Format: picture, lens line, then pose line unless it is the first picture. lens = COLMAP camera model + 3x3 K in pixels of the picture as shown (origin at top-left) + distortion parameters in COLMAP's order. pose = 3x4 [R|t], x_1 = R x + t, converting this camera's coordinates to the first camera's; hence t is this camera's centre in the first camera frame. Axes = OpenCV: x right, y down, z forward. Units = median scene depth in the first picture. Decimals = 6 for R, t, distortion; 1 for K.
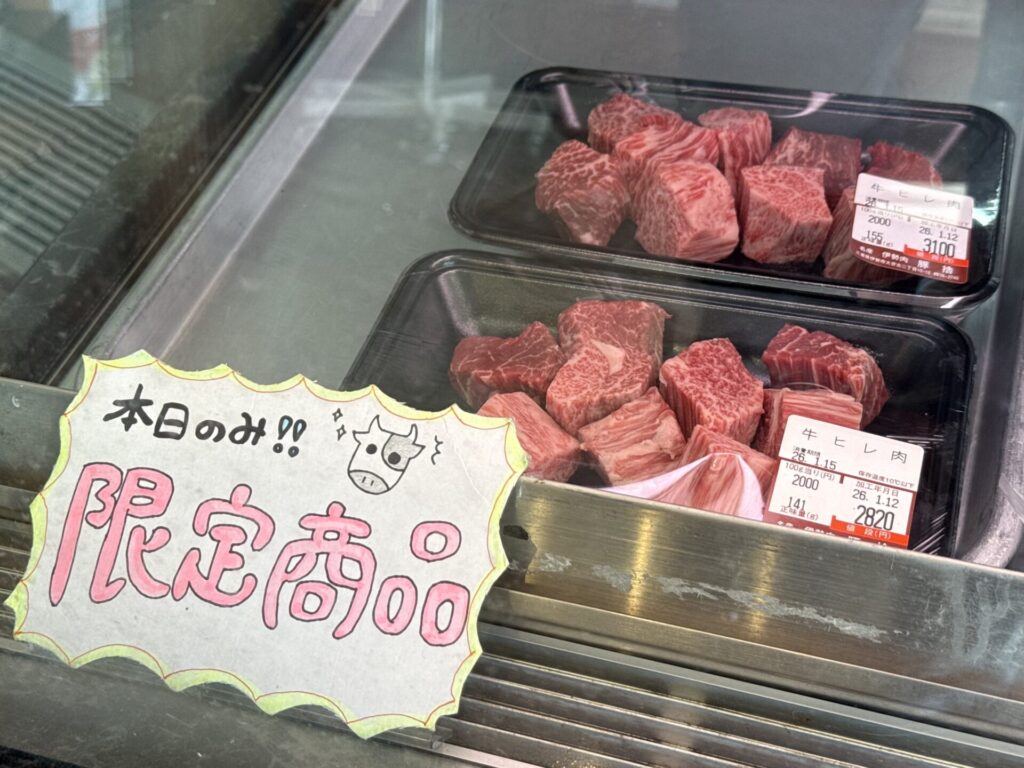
lens RADIAL K [[1463.2, 0, 513.1], [0, 1463.2, 384.2], [0, 0, 1]] dist [0.111464, 0.000000]
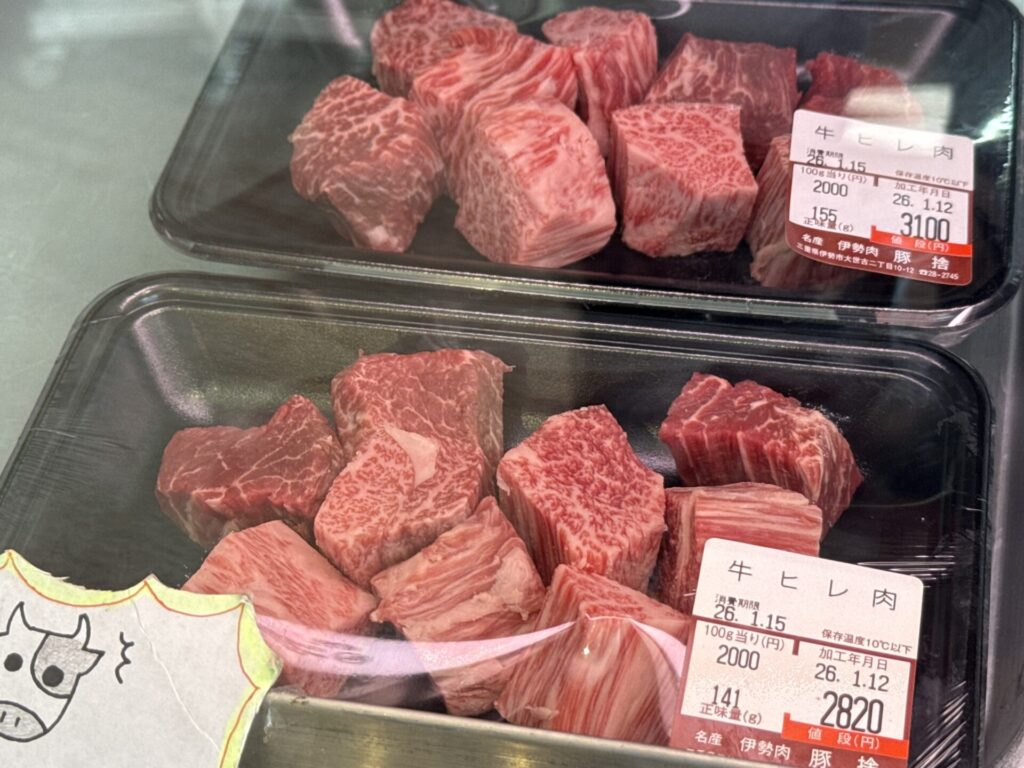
lens RADIAL K [[1939.8, 0, 511.9], [0, 1939.8, 383.9], [0, 0, 1]] dist [0.126852, 0.000000]
pose [[0.994961, -0.073775, 0.067892, 0.052782], [0.070277, 0.996143, 0.052546, -0.086470], [-0.071506, -0.047510, 0.996308, 0.184576]]
